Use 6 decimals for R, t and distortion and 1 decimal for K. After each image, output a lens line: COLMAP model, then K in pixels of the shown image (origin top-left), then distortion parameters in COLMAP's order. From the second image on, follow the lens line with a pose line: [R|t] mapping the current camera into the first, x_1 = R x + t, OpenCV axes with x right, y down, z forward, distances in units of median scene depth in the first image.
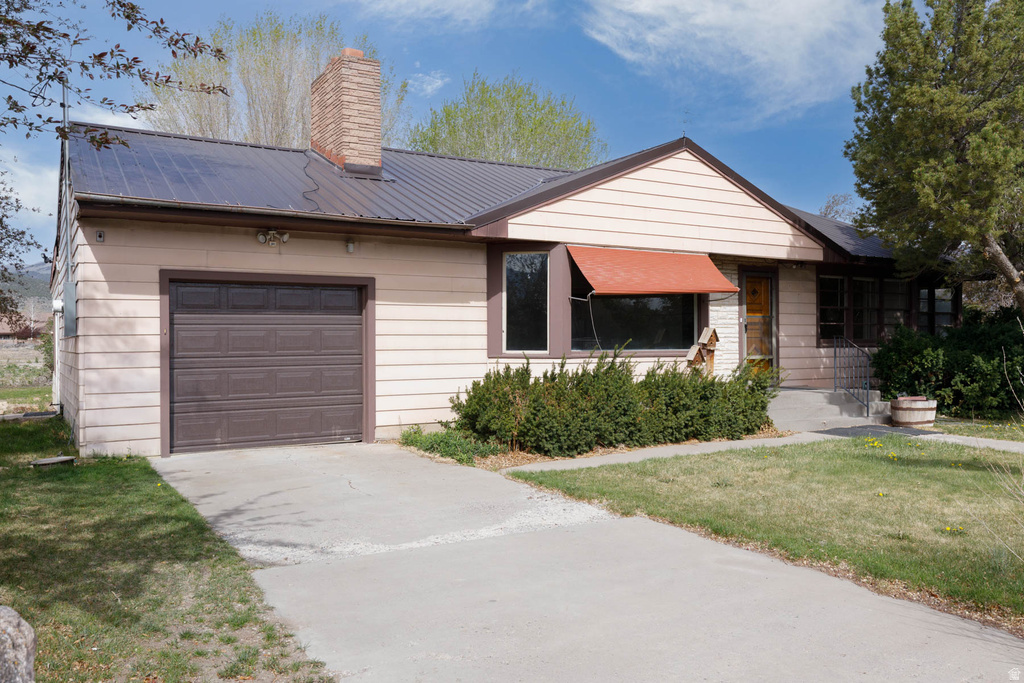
lens RADIAL K [[797.7, 0, 511.1], [0, 797.7, 334.8], [0, 0, 1]] dist [0.003504, 0.003081]
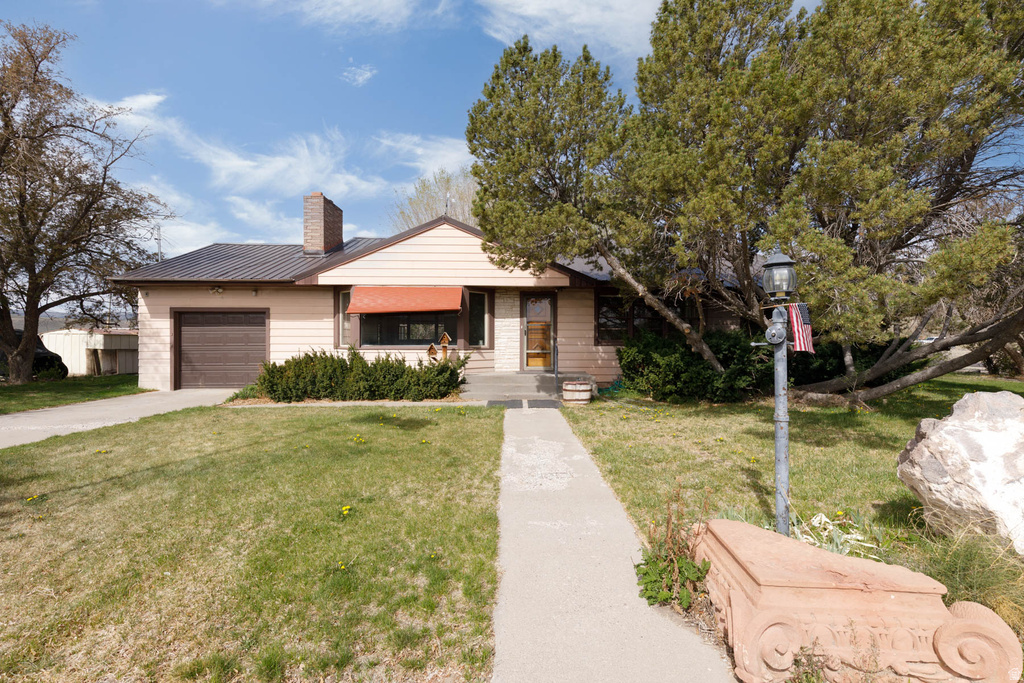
lens RADIAL K [[467.1, 0, 501.2], [0, 467.1, 342.8], [0, 0, 1]] dist [0.002973, 0.000547]
pose [[0.875190, 0.009938, -0.483678, 0.911886], [-0.001671, 0.999845, 0.017520, -0.005192], [0.483777, -0.014526, 0.875071, 0.252651]]
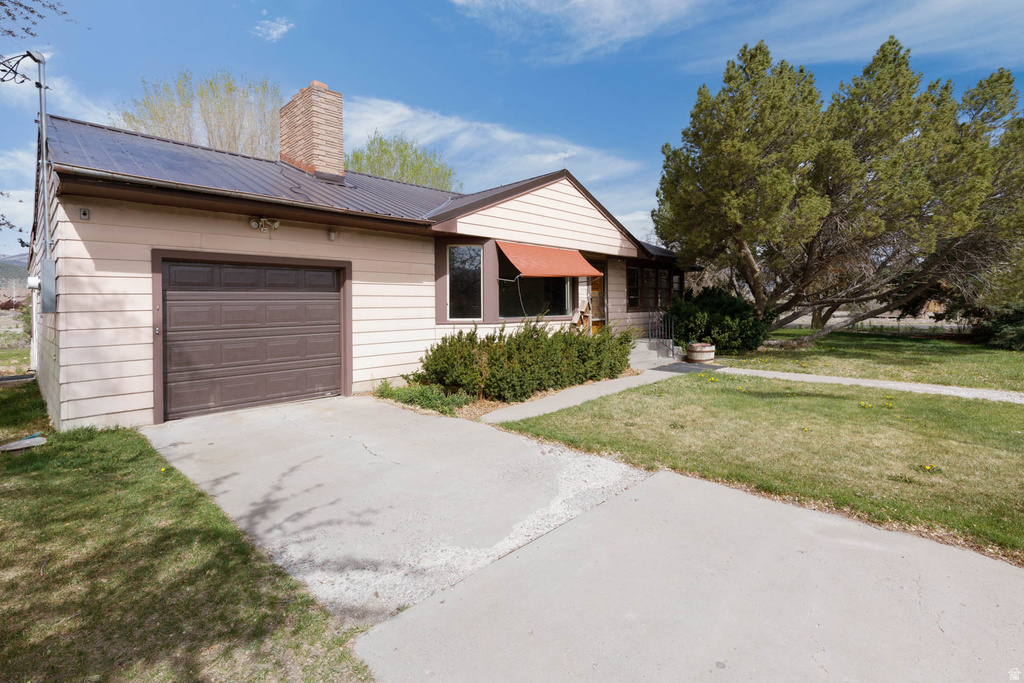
lens RADIAL K [[467.1, 0, 502.2], [0, 467.1, 301.3], [0, 0, 1]] dist [0.002973, 0.000547]
pose [[0.965213, -0.005151, 0.261416, -0.135451], [0.006075, 0.999978, -0.002724, -0.006811], [-0.261396, 0.004217, 0.965222, 0.245721]]
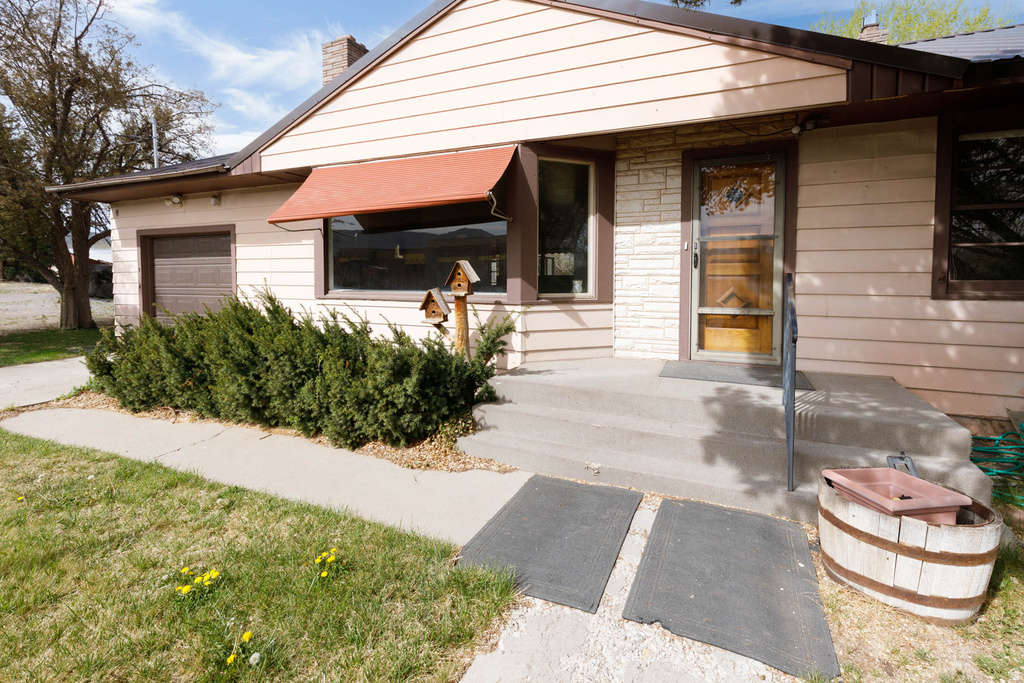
lens RADIAL K [[467.1, 0, 508.2], [0, 467.1, 296.9], [0, 0, 1]] dist [0.002973, 0.000547]
pose [[0.593654, 0.042609, -0.803591, 0.643590], [0.002430, 0.998498, 0.054739, -0.000386], [0.804716, -0.034449, 0.592659, 0.913831]]
